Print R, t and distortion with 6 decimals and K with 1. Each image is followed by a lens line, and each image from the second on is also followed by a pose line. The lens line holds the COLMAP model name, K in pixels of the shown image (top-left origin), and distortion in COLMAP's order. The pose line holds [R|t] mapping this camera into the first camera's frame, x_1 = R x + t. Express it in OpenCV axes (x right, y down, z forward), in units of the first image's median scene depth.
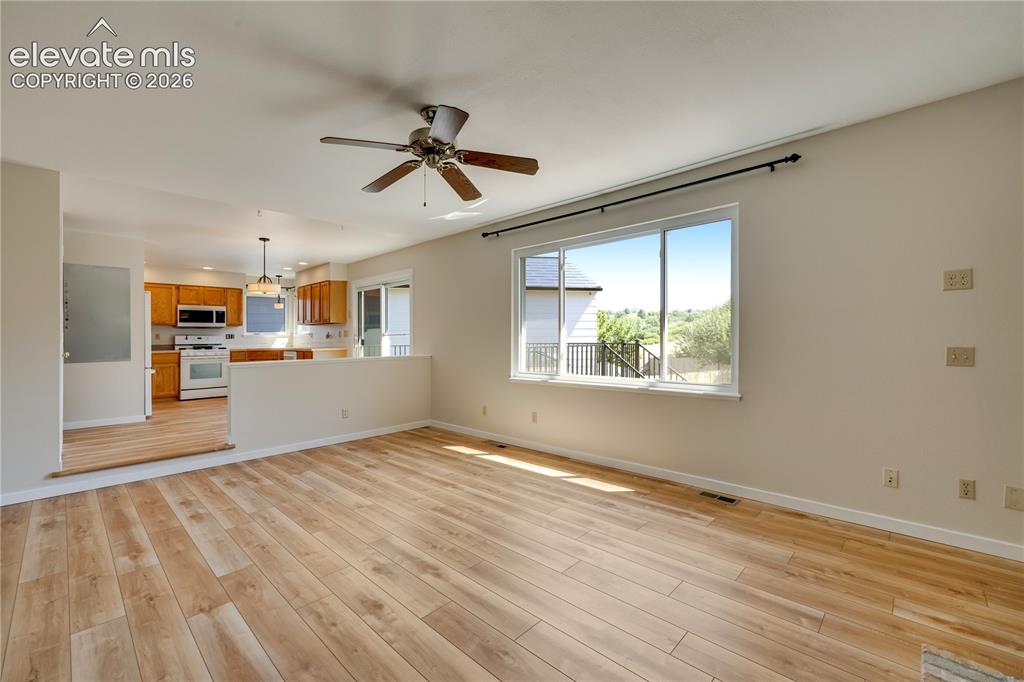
lens RADIAL K [[428.5, 0, 511.0], [0, 428.5, 331.7], [0, 0, 1]] dist [-0.000010, 0.000454]
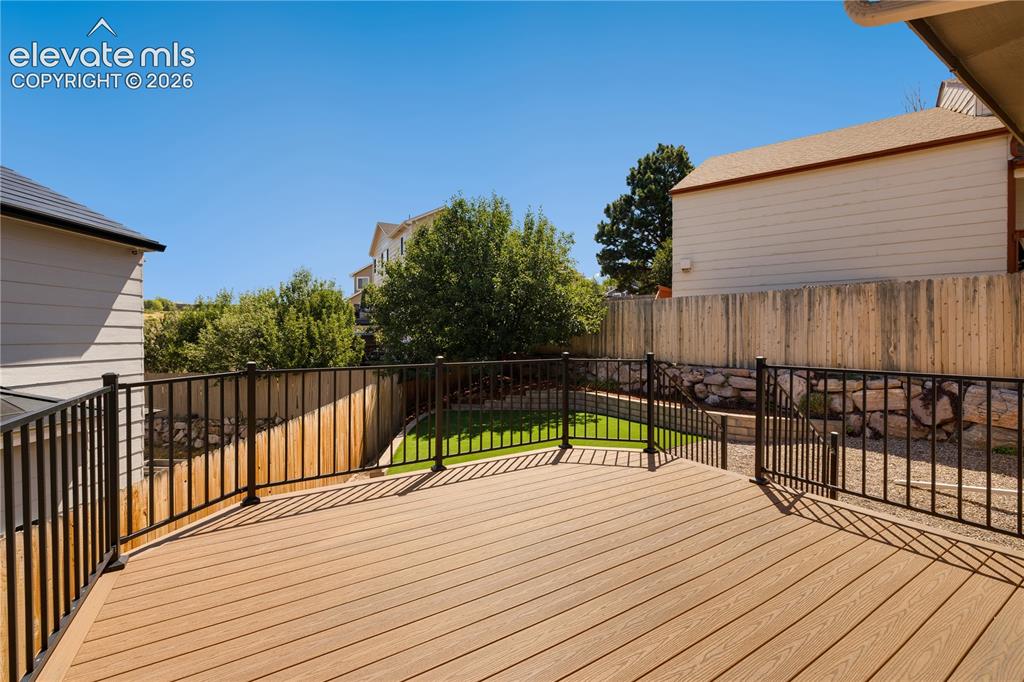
lens RADIAL K [[428.5, 0, 508.9], [0, 428.5, 337.8], [0, 0, 1]] dist [-0.000010, 0.000454]
pose [[0.249044, 0.006401, 0.968471, -0.757676], [-0.014554, 0.999890, -0.002866, 0.003744], [-0.968383, -0.013382, 0.249109, 2.220328]]
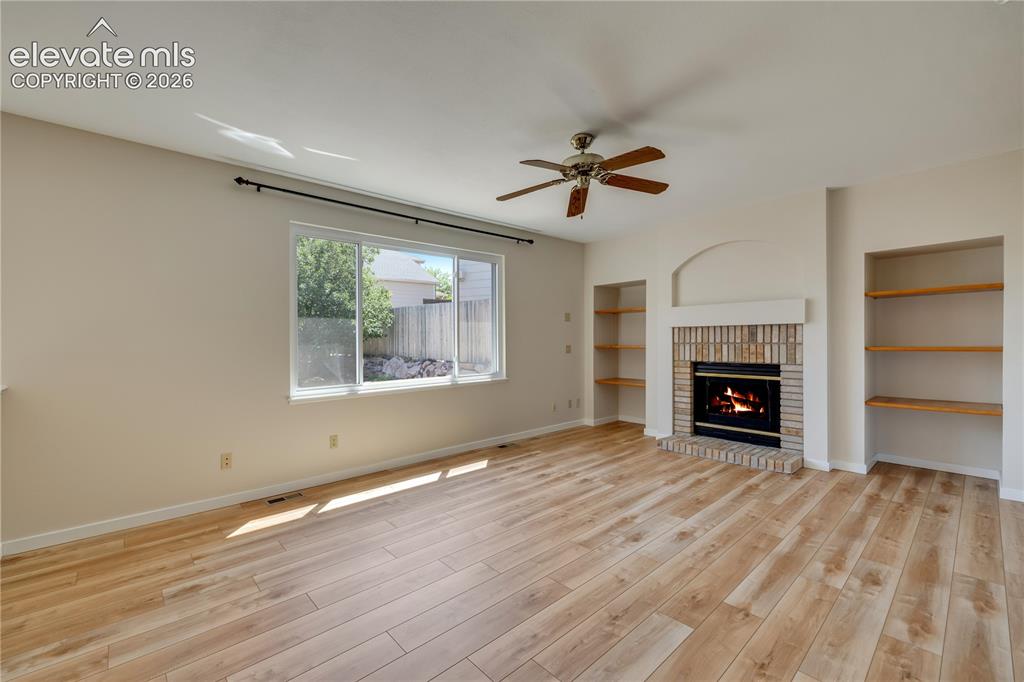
lens RADIAL K [[428.5, 0, 504.0], [0, 428.5, 341.8], [0, 0, 1]] dist [-0.000010, 0.000454]
pose [[0.077850, 0.003883, 0.996958, -1.015133], [-0.003121, 0.999988, -0.003651, 0.019618], [-0.996960, -0.002827, 0.077861, 0.862487]]
